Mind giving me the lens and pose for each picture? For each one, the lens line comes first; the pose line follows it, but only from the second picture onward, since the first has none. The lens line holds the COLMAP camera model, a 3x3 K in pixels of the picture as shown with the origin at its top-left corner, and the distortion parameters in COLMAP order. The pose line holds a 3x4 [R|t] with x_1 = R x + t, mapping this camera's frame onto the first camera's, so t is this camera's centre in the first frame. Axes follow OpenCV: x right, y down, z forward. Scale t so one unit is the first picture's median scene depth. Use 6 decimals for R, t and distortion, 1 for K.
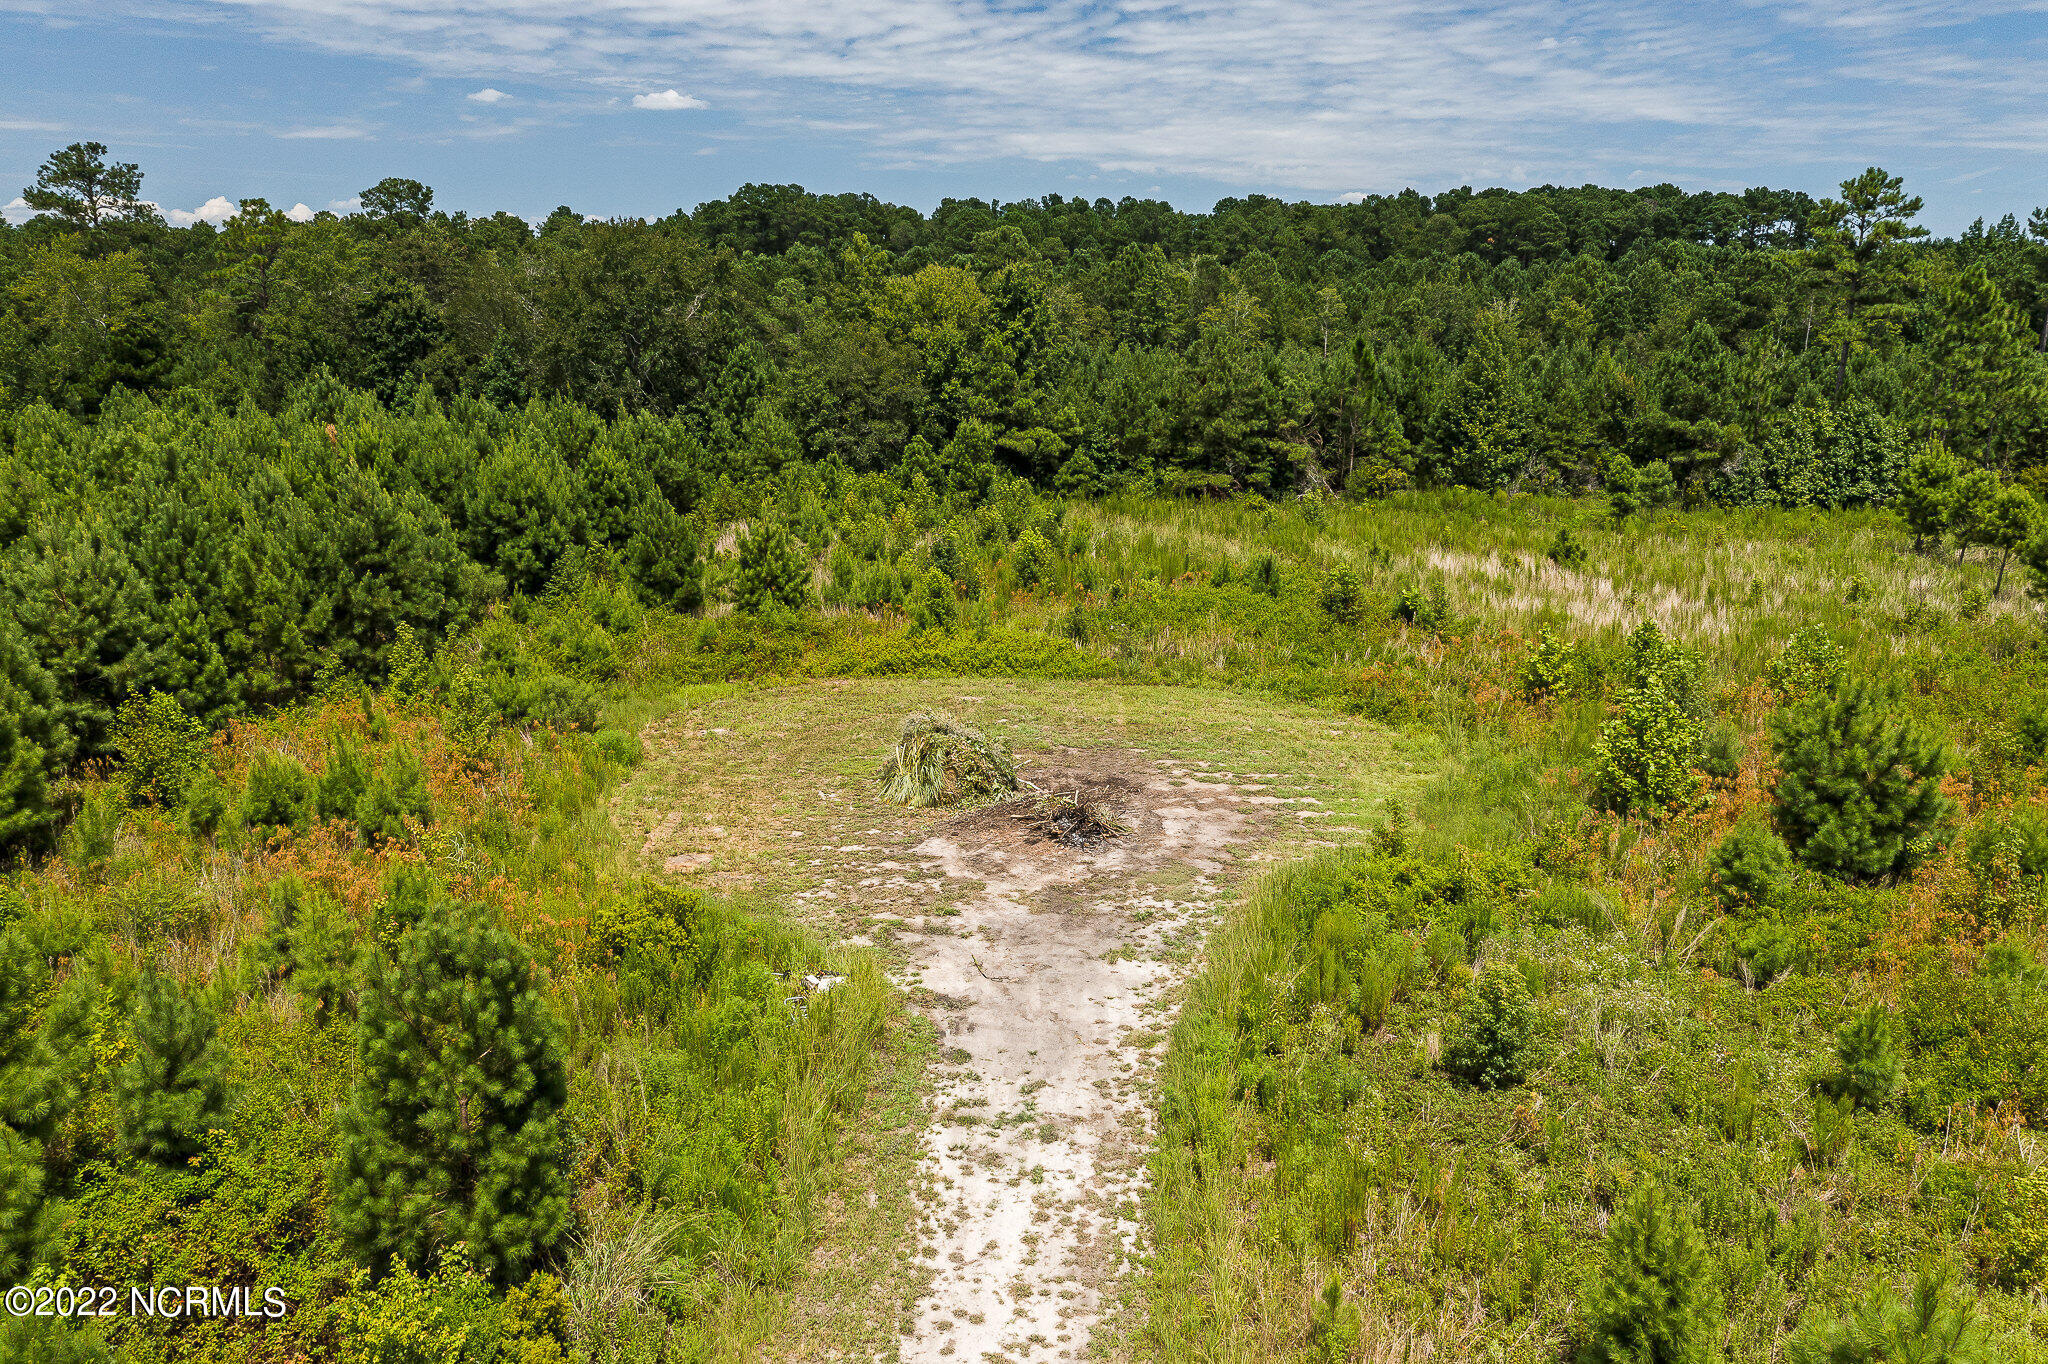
lens RADIAL K [[1677.6, 0, 1019.6], [0, 1677.6, 732.5], [0, 0, 1]] dist [0.009719, 0.011303]
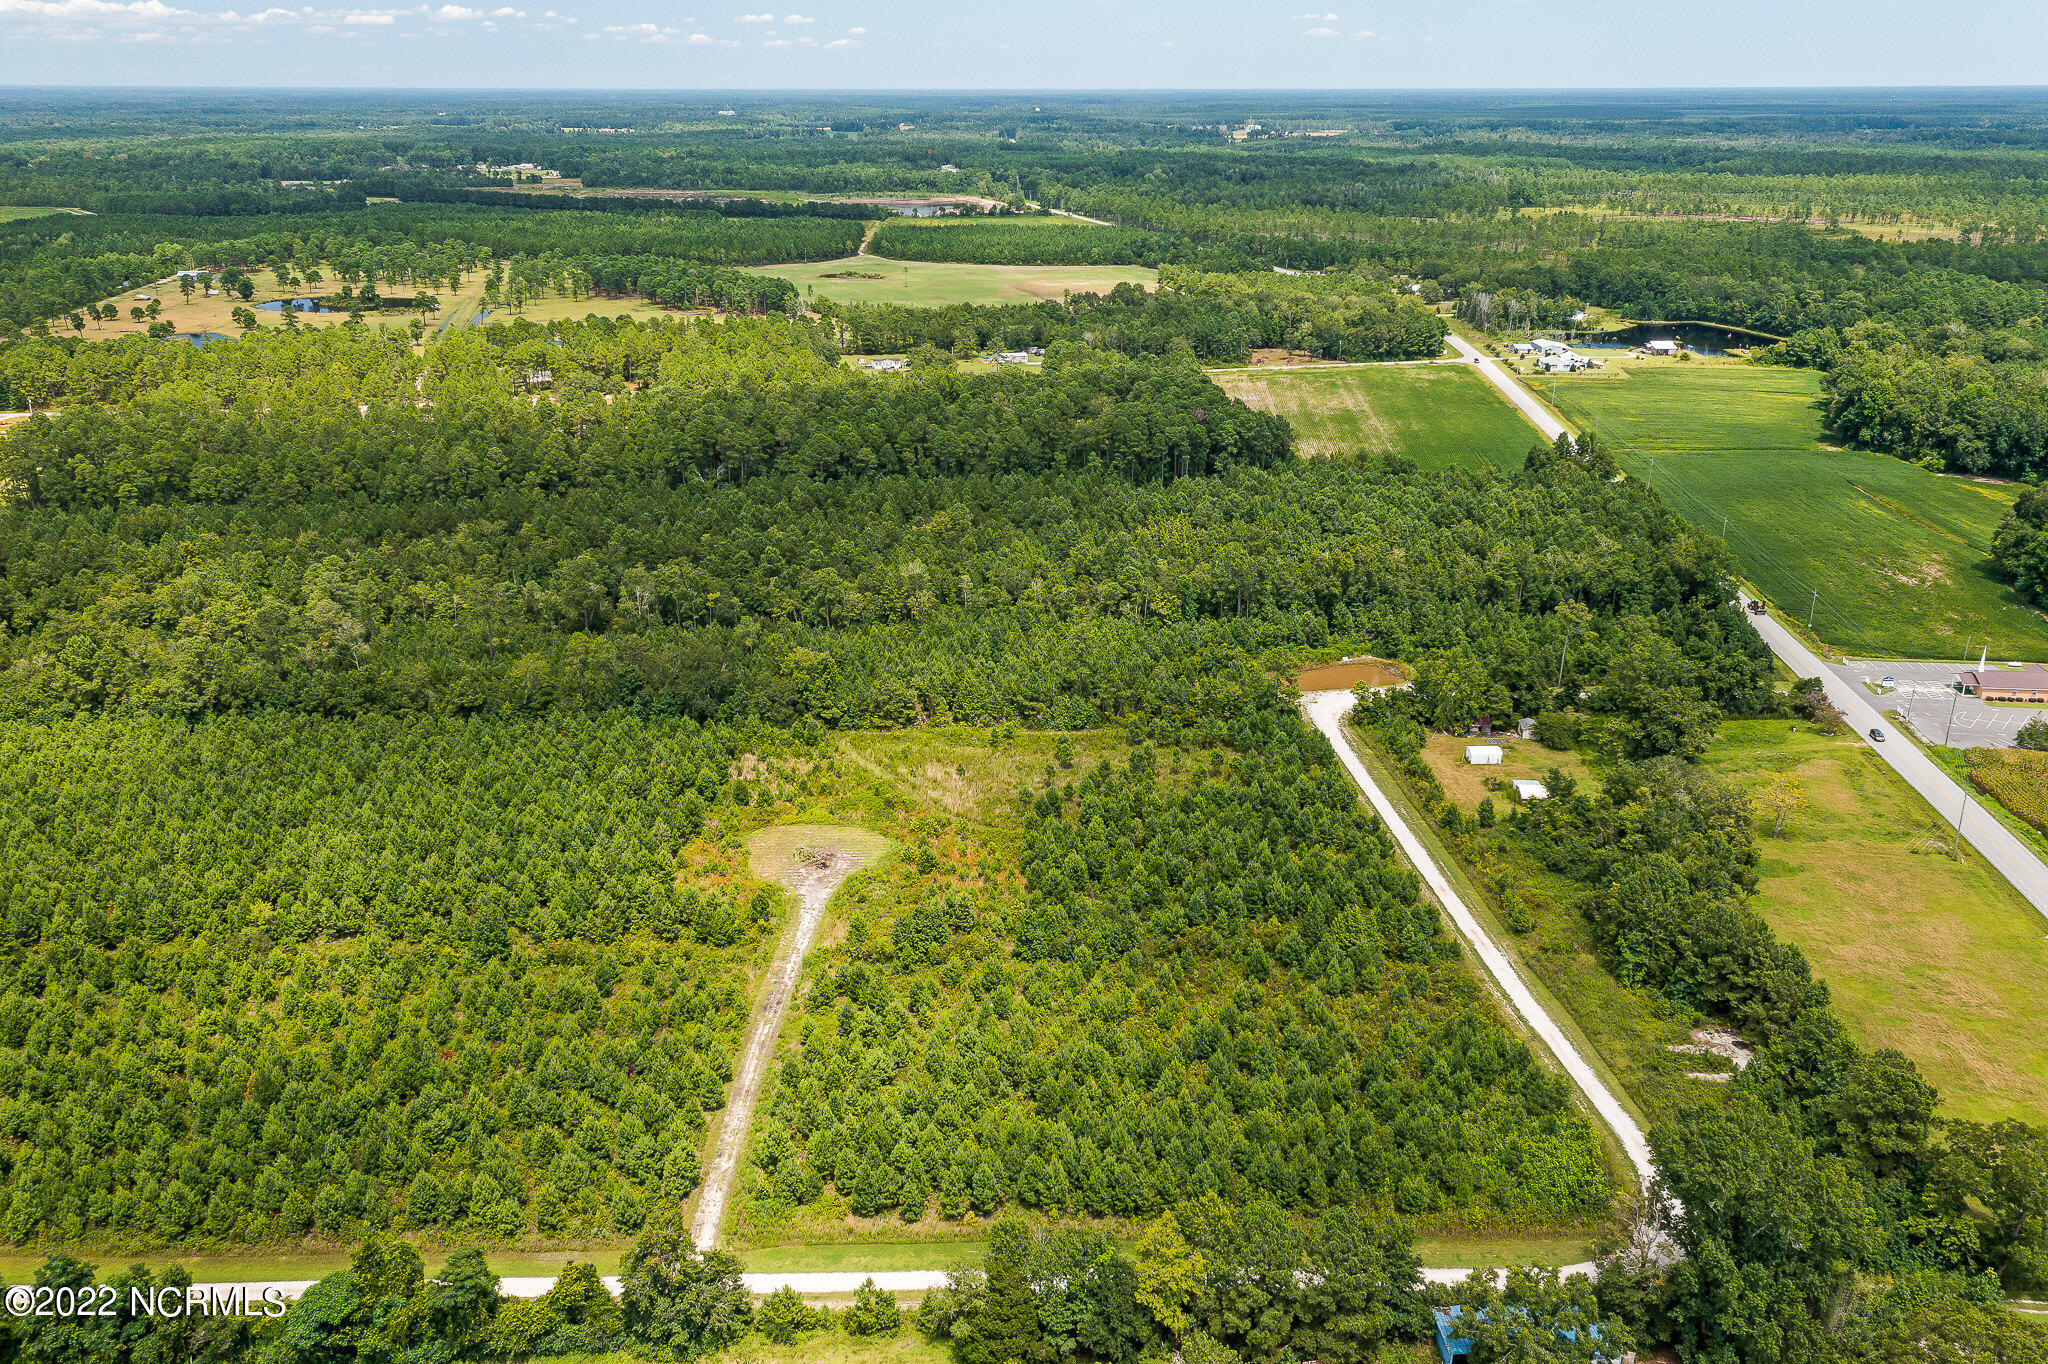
lens RADIAL K [[1648.1, 0, 1024.0], [0, 1648.1, 682.0], [0, 0, 1]] dist [0.000798, 0.009540]
pose [[0.996887, -0.029236, 0.073226, 0.007945], [0.024633, 0.997710, 0.062989, -0.022809], [-0.074900, -0.060990, 0.995324, -0.118890]]
